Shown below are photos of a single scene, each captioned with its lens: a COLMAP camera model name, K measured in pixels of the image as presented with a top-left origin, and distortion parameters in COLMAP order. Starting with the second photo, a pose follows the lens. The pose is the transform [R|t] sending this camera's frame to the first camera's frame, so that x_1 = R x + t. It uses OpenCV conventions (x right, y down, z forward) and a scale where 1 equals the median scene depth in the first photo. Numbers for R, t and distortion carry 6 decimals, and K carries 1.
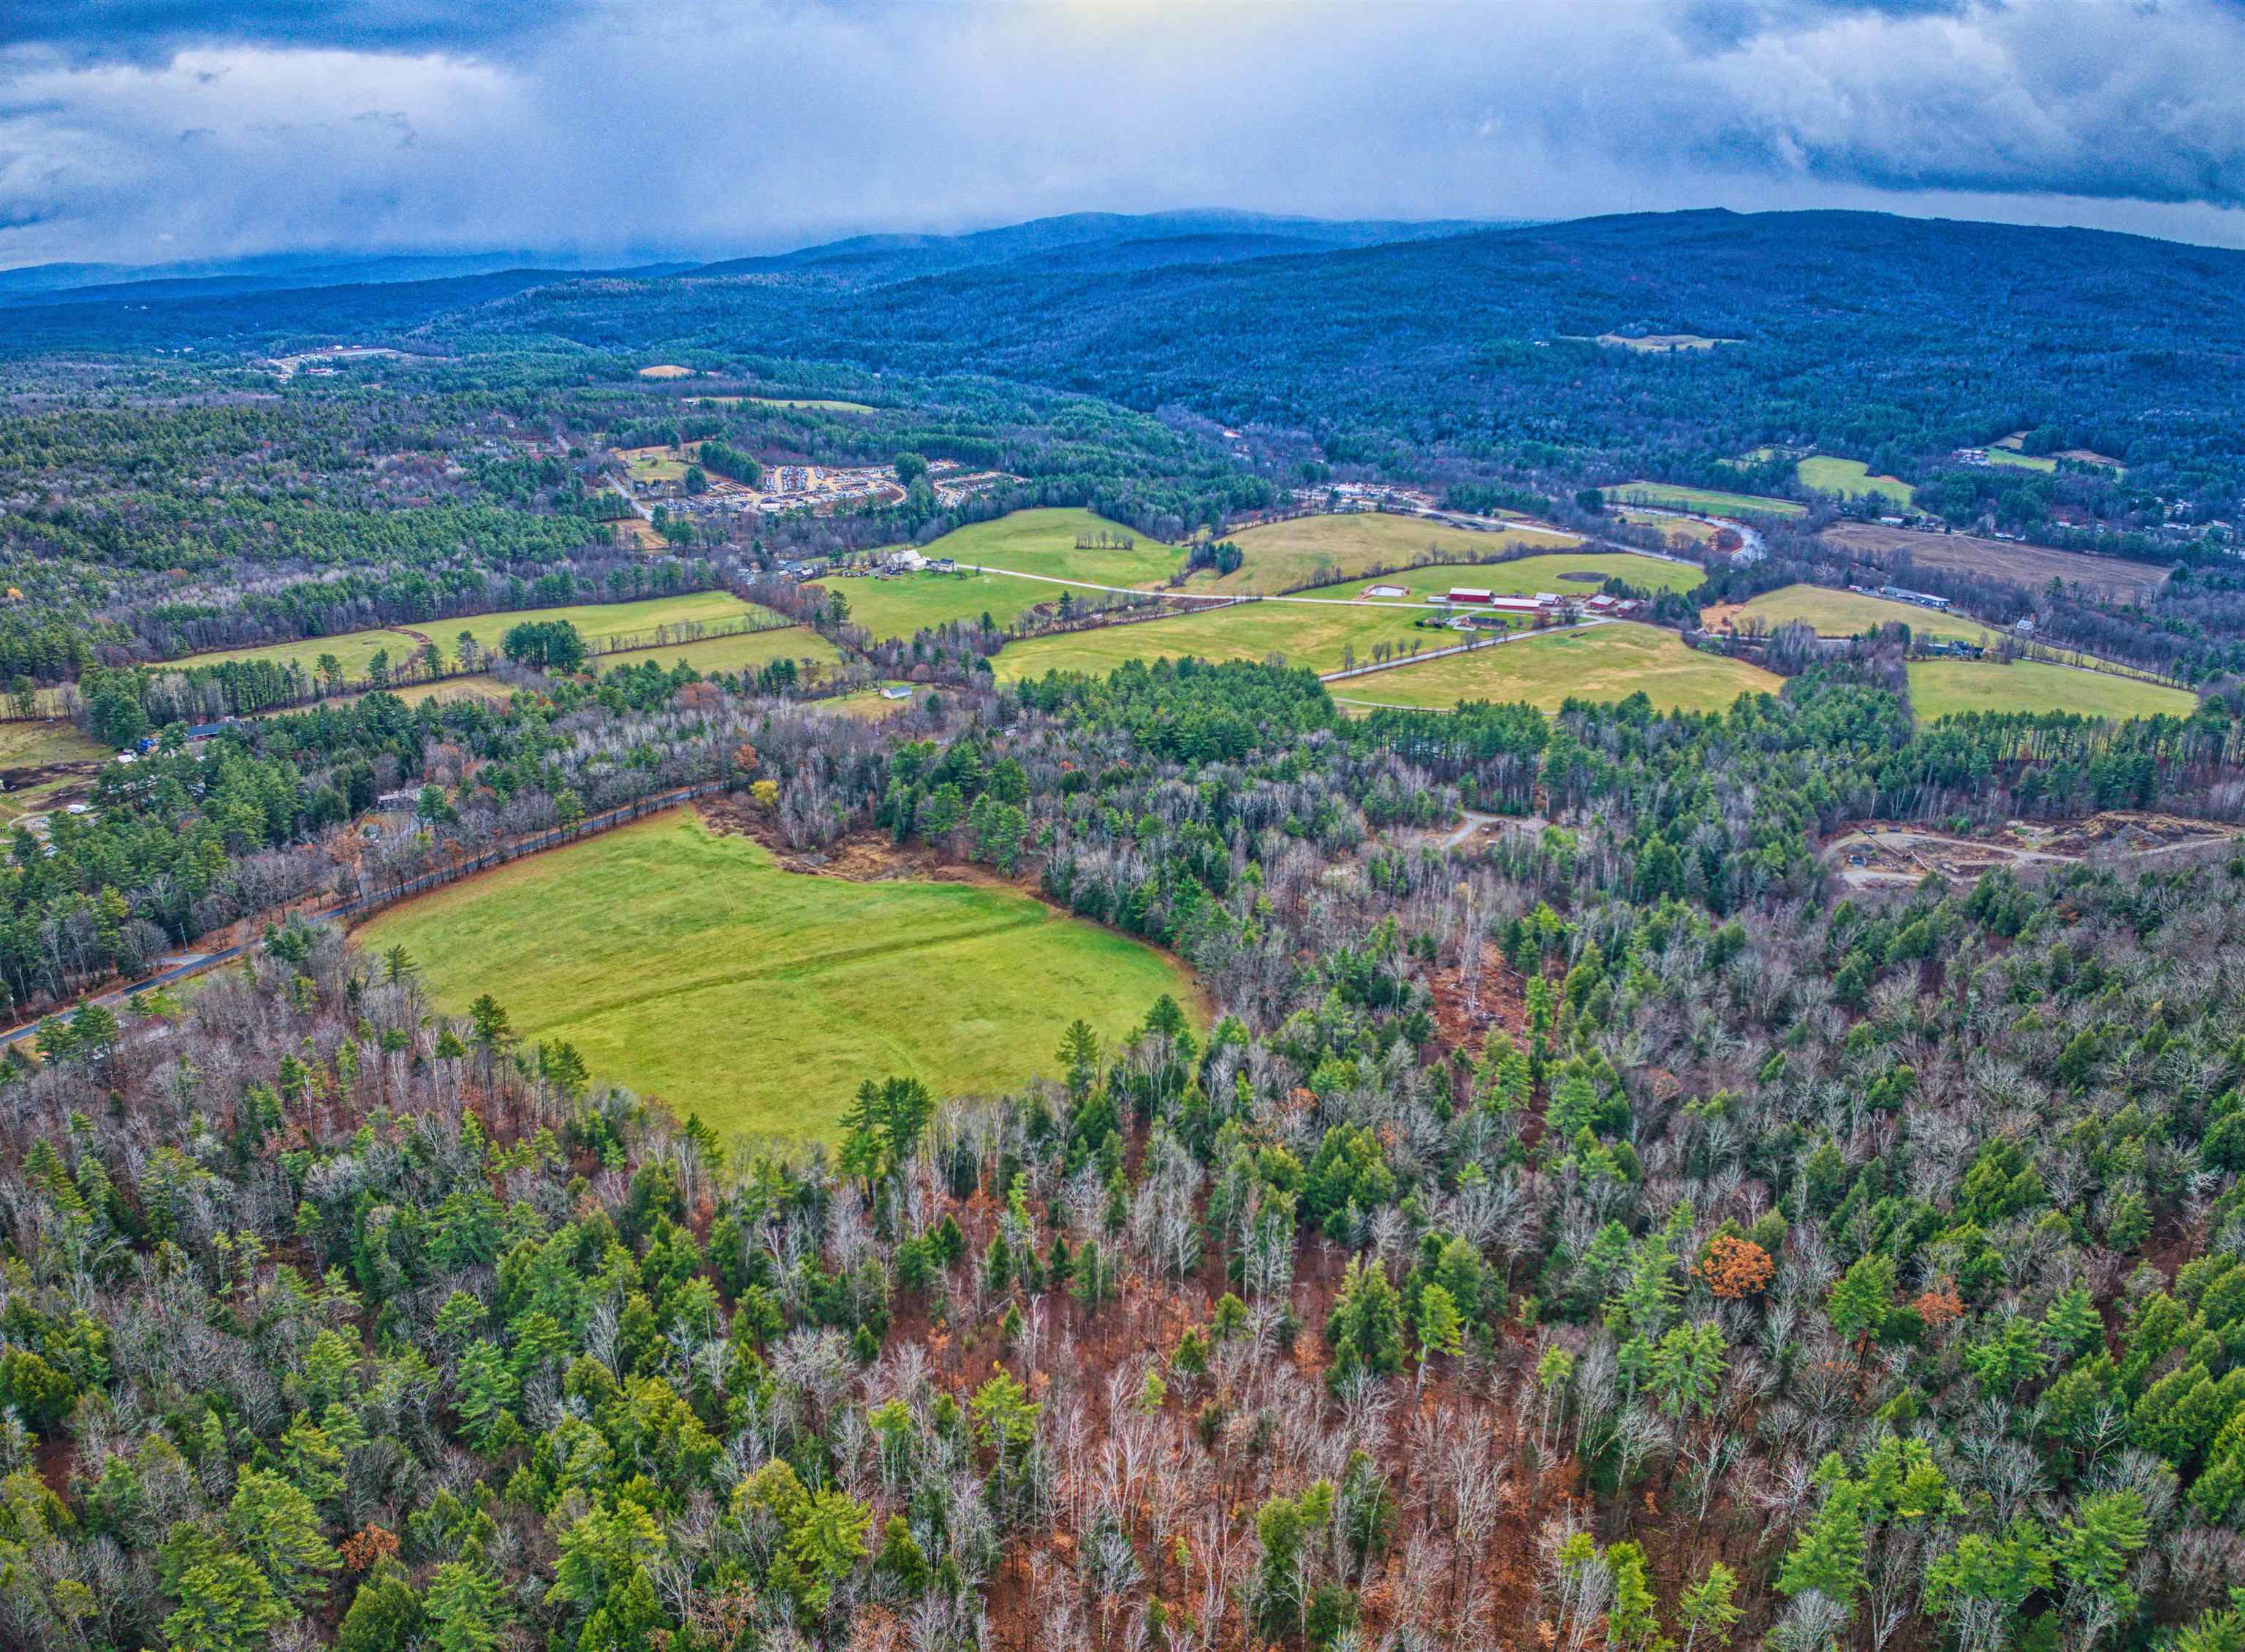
lens RADIAL K [[1645.7, 0, 1122.5], [0, 1645.7, 826.0], [0, 0, 1]] dist [-0.103237, 0.005730]
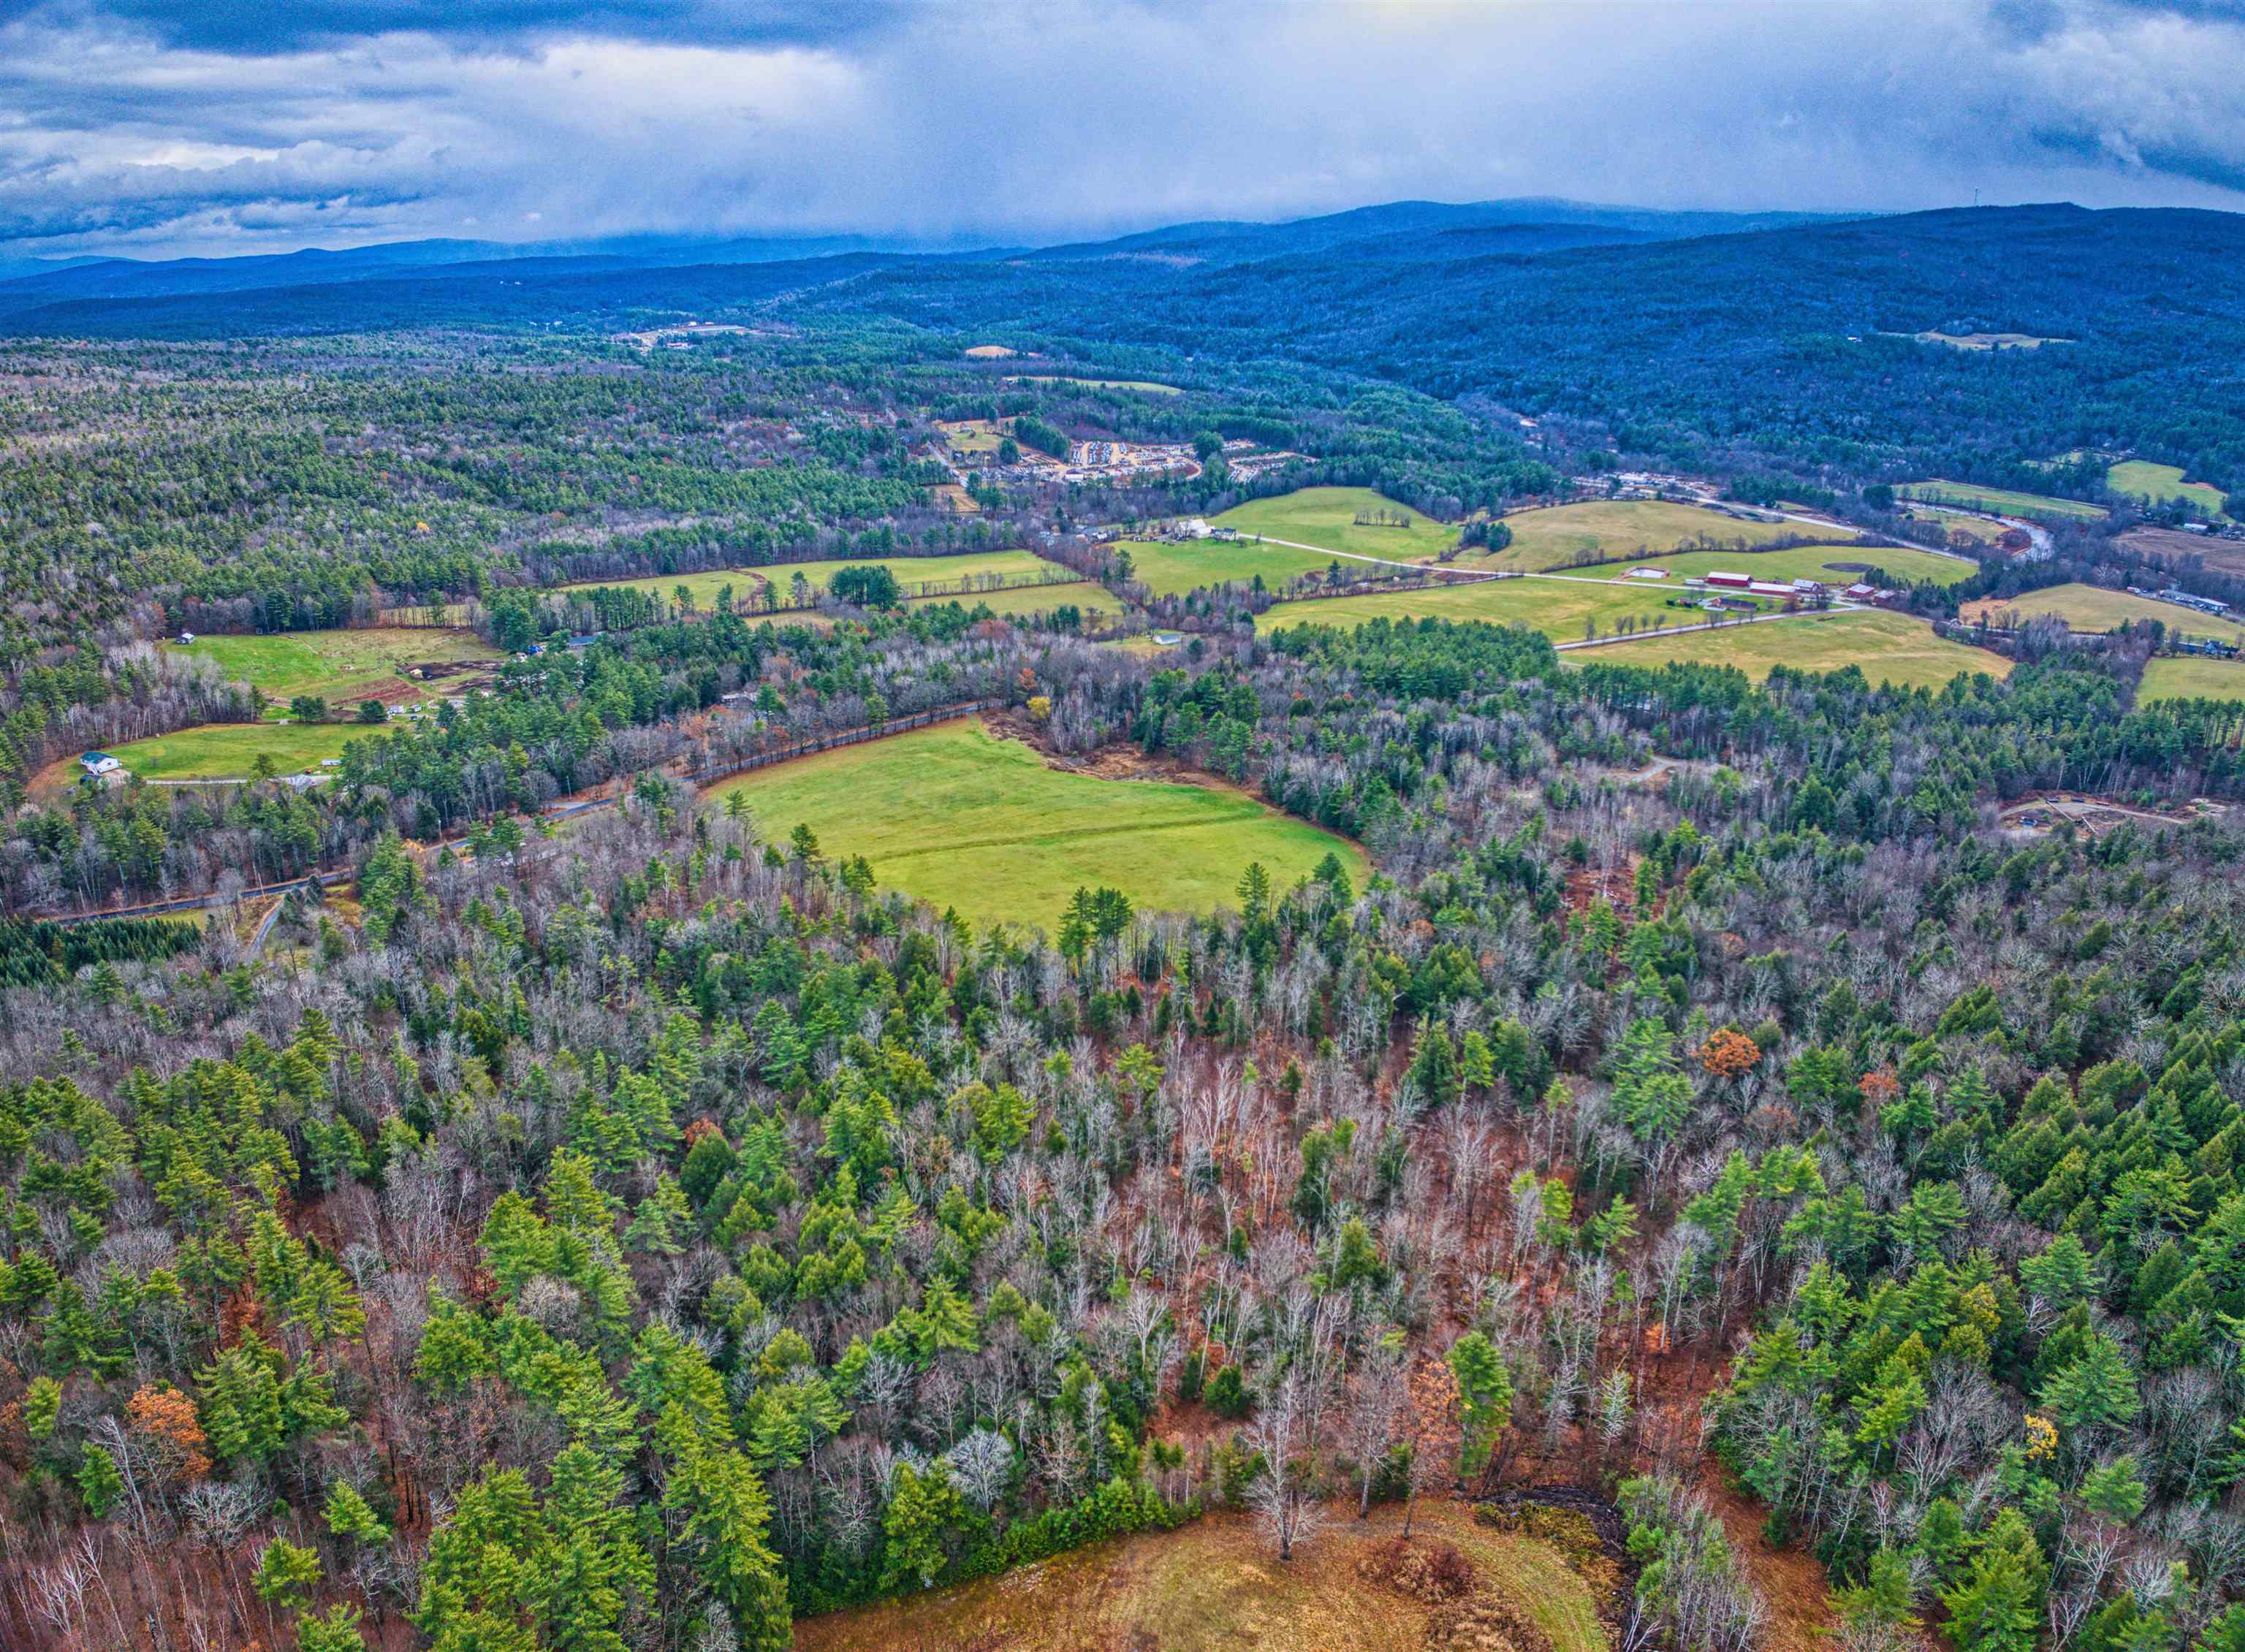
lens RADIAL K [[1713.7, 0, 1113.3], [0, 1713.7, 859.6], [0, 0, 1]] dist [-0.093896, -0.014934]
pose [[0.979705, 0.063029, -0.190277, 0.046201], [-0.060466, 0.997985, 0.019254, 0.038647], [0.191107, -0.007358, 0.981542, -0.122026]]
